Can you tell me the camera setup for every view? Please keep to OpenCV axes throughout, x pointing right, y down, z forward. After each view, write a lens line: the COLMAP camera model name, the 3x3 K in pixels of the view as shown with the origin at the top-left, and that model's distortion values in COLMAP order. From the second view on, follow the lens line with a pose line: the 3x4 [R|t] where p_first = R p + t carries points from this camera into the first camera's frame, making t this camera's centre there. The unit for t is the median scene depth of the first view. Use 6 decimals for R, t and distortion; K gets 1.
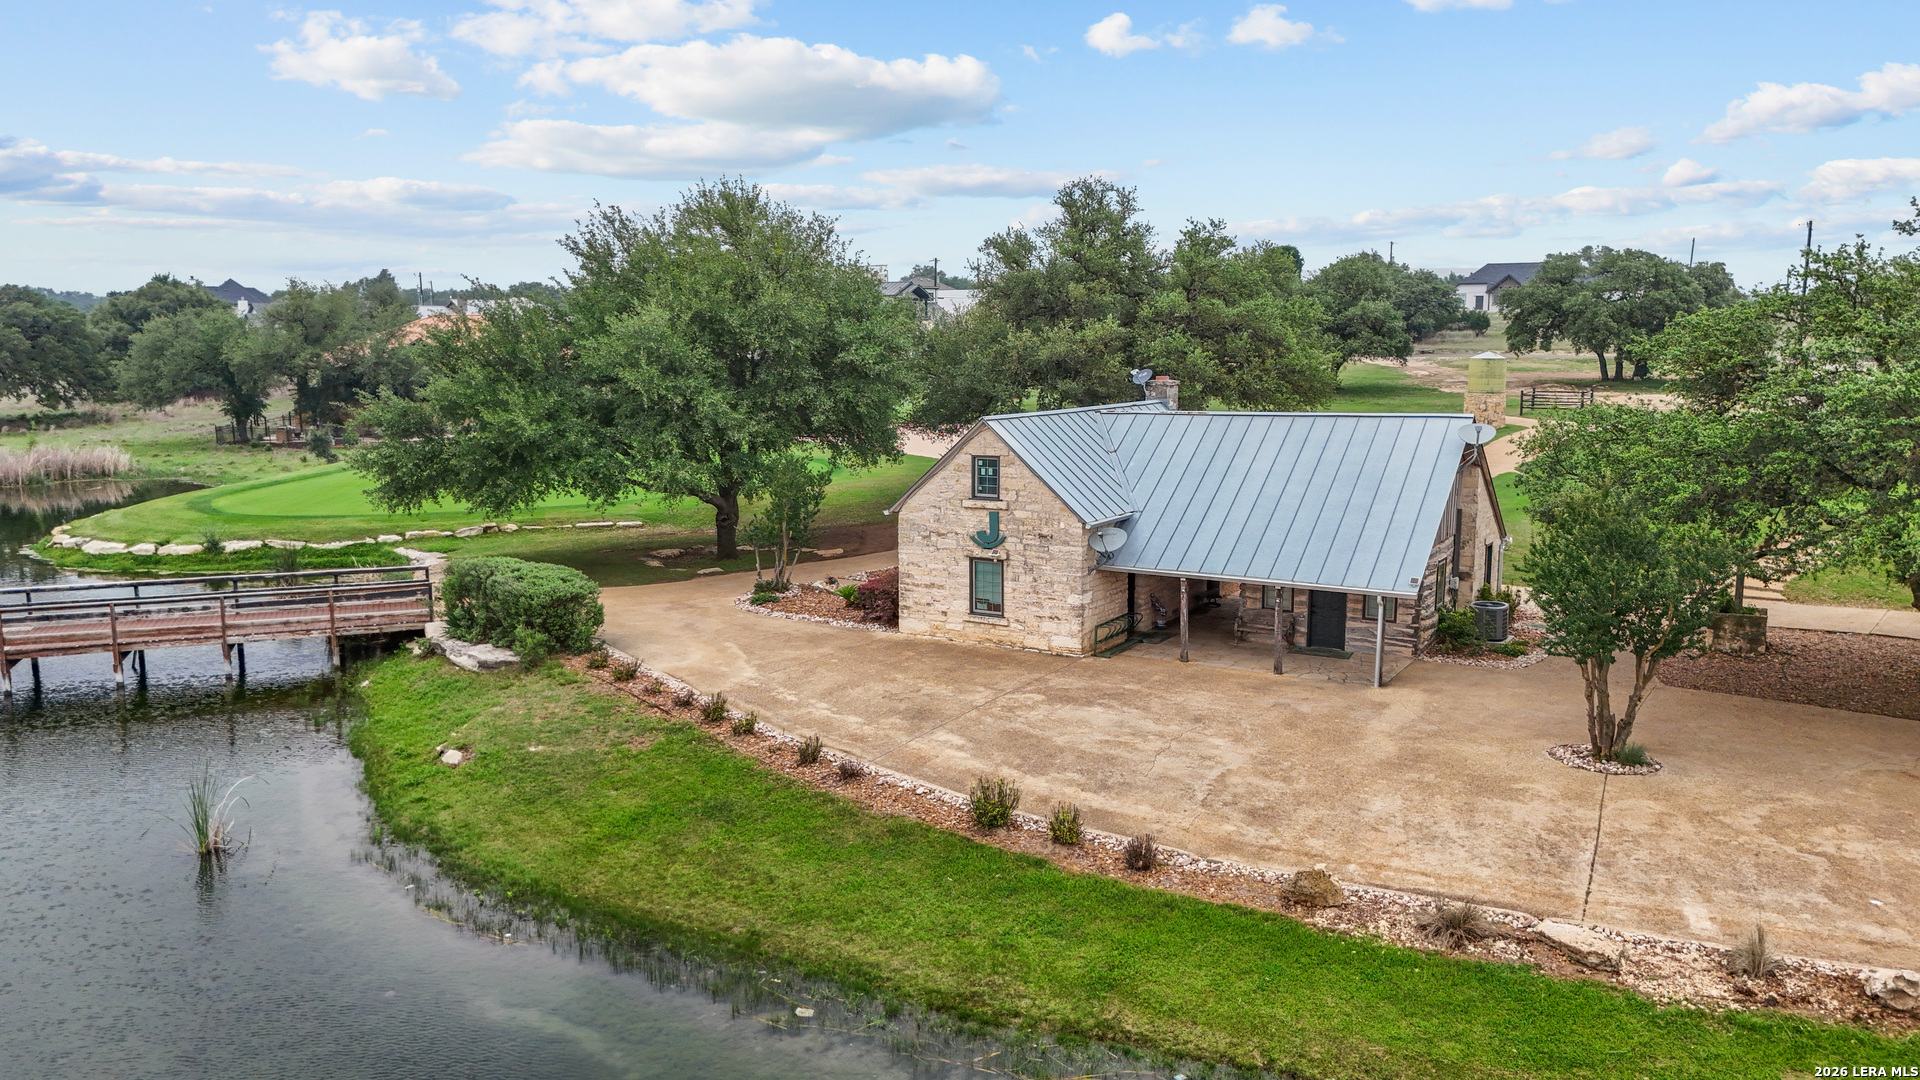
lens RADIAL K [[1408.3, 0, 956.3], [0, 1408.3, 533.5], [0, 0, 1]] dist [0.049893, 0.000794]
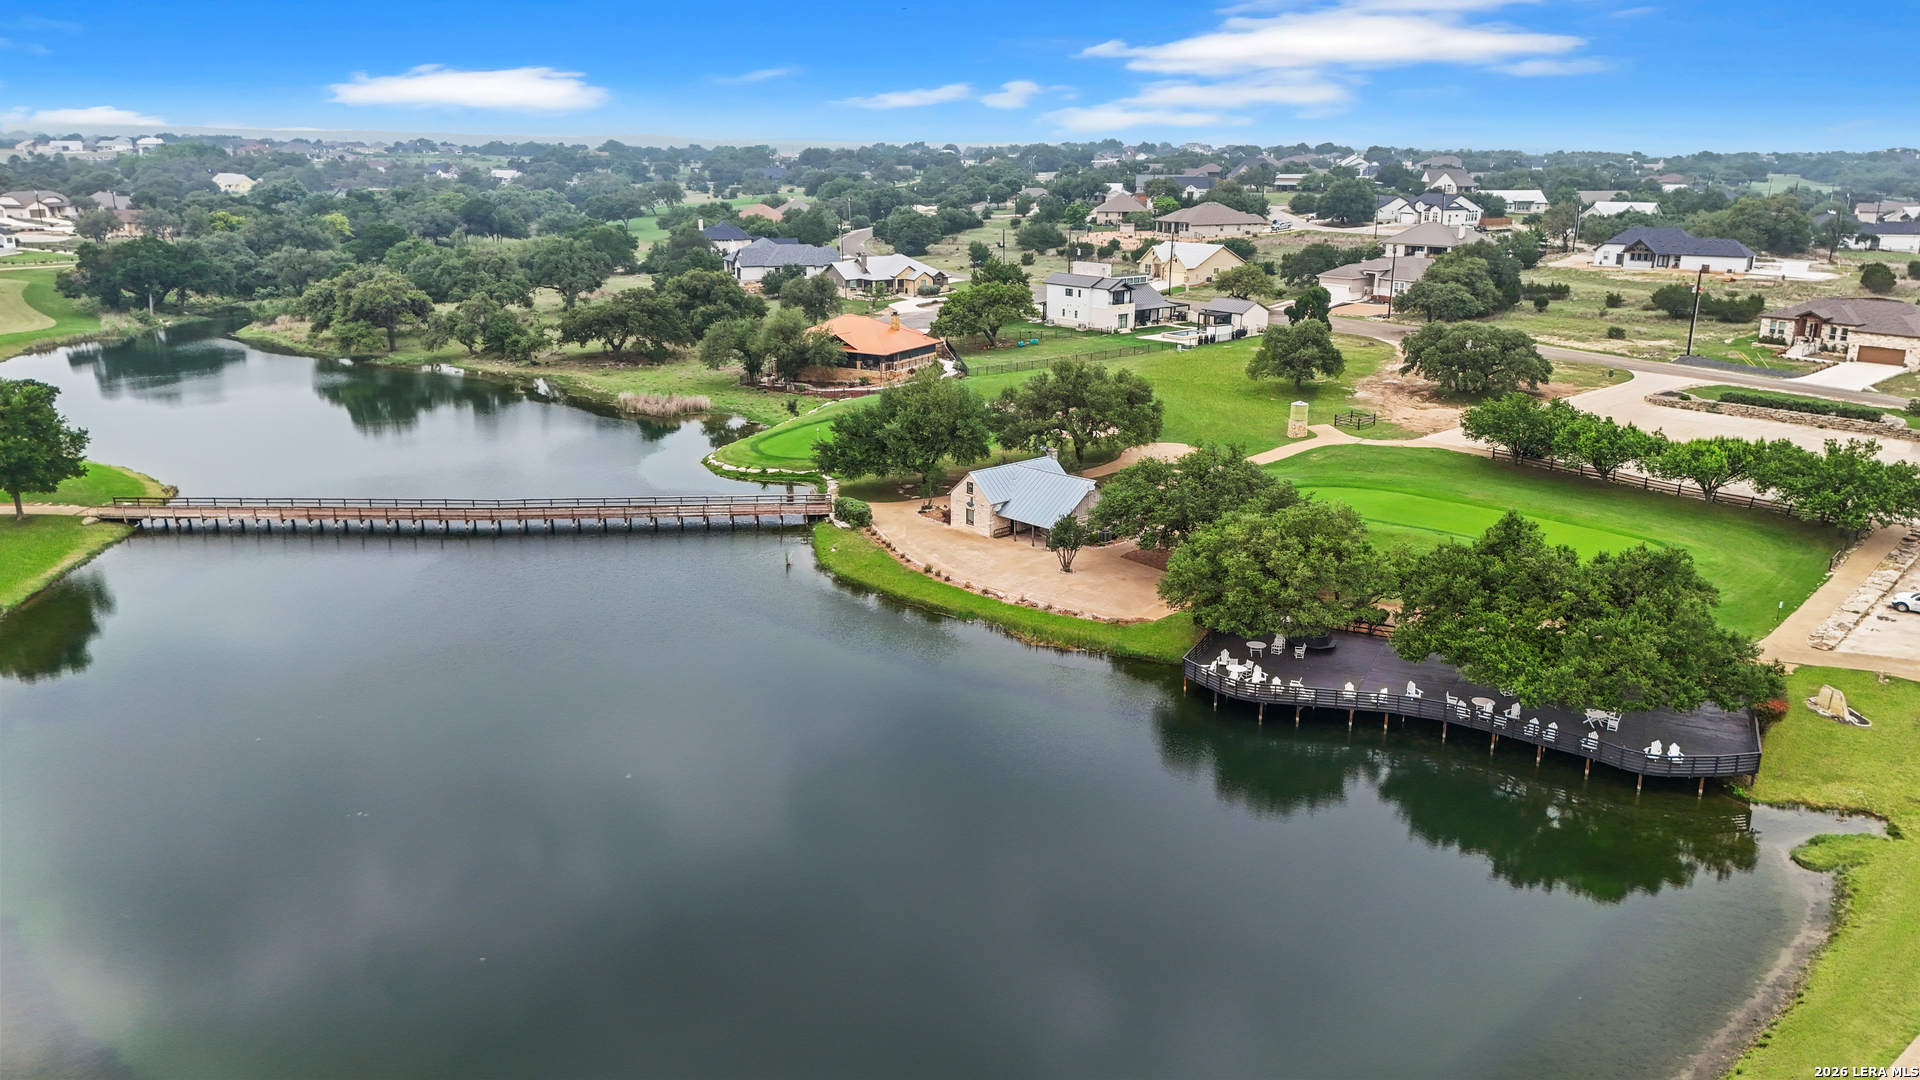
lens RADIAL K [[1408.3, 0, 961.0], [0, 1408.3, 541.5], [0, 0, 1]] dist [0.049893, 0.000794]
pose [[0.961781, 0.080597, -0.261690, 1.018087], [-0.043965, 0.988755, 0.142939, -0.445667], [0.270268, -0.125971, 0.954509, -2.672924]]
